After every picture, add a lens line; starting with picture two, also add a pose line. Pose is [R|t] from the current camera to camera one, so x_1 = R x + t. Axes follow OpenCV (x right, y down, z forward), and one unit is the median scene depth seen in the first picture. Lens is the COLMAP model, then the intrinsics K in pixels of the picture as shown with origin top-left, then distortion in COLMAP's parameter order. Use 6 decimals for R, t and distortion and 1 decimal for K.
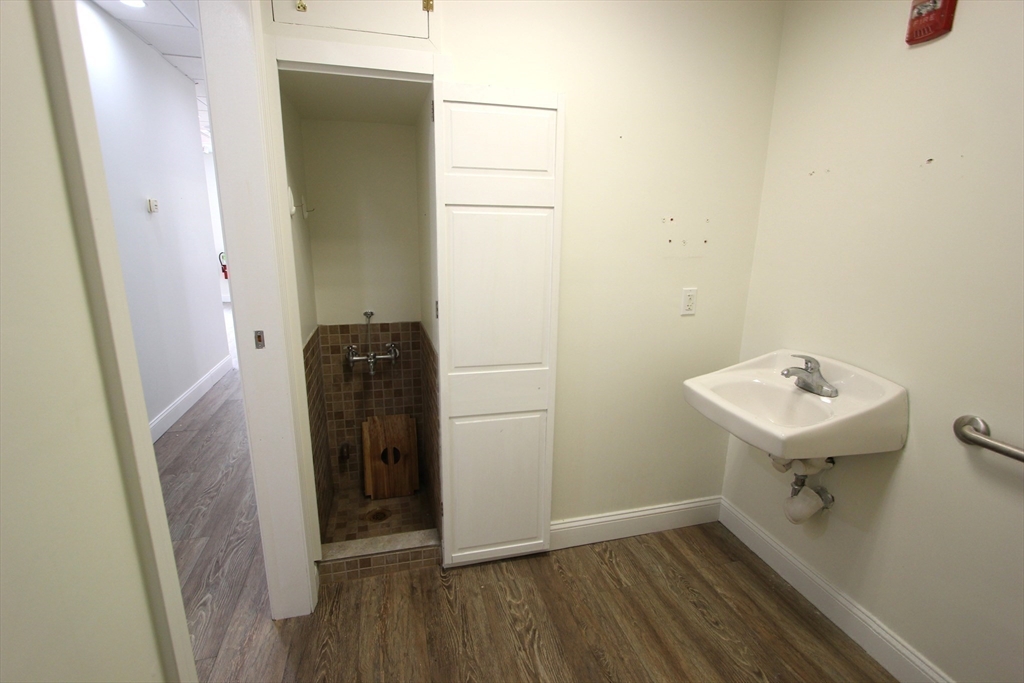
lens RADIAL K [[472.7, 0, 511.2], [0, 472.7, 345.3], [0, 0, 1]] dist [-0.021585, 0.003687]
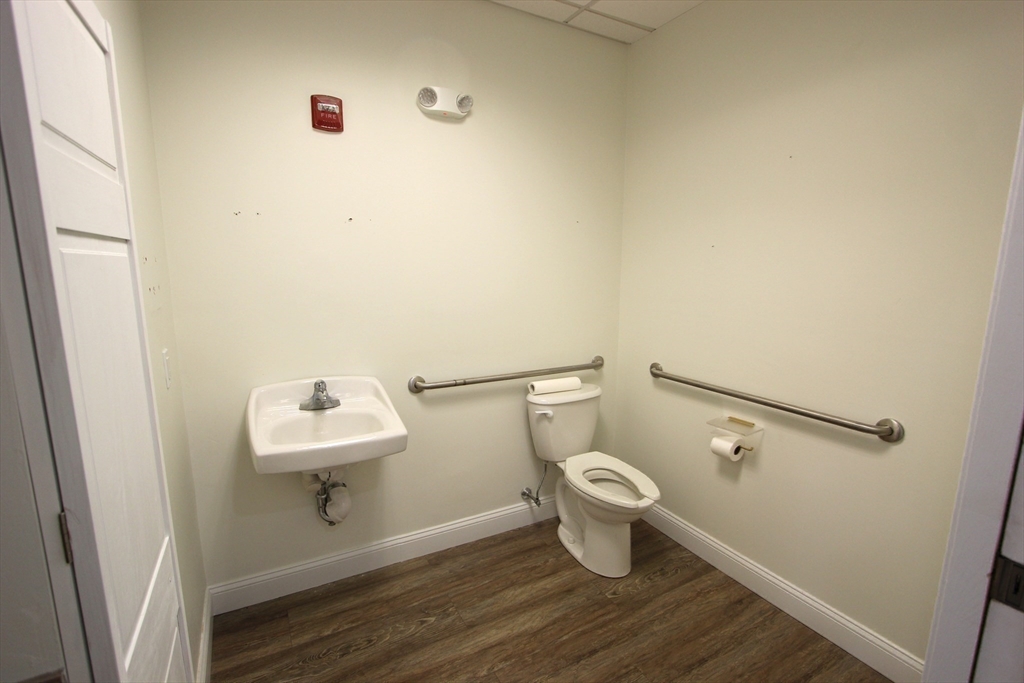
lens RADIAL K [[472.7, 0, 511.2], [0, 472.7, 345.3], [0, 0, 1]] dist [-0.021585, 0.003687]
pose [[-0.248283, -0.180721, 0.951680, -0.497447], [0.224355, 0.945002, 0.237985, -0.201062], [-0.942348, 0.272602, -0.194082, 0.695456]]
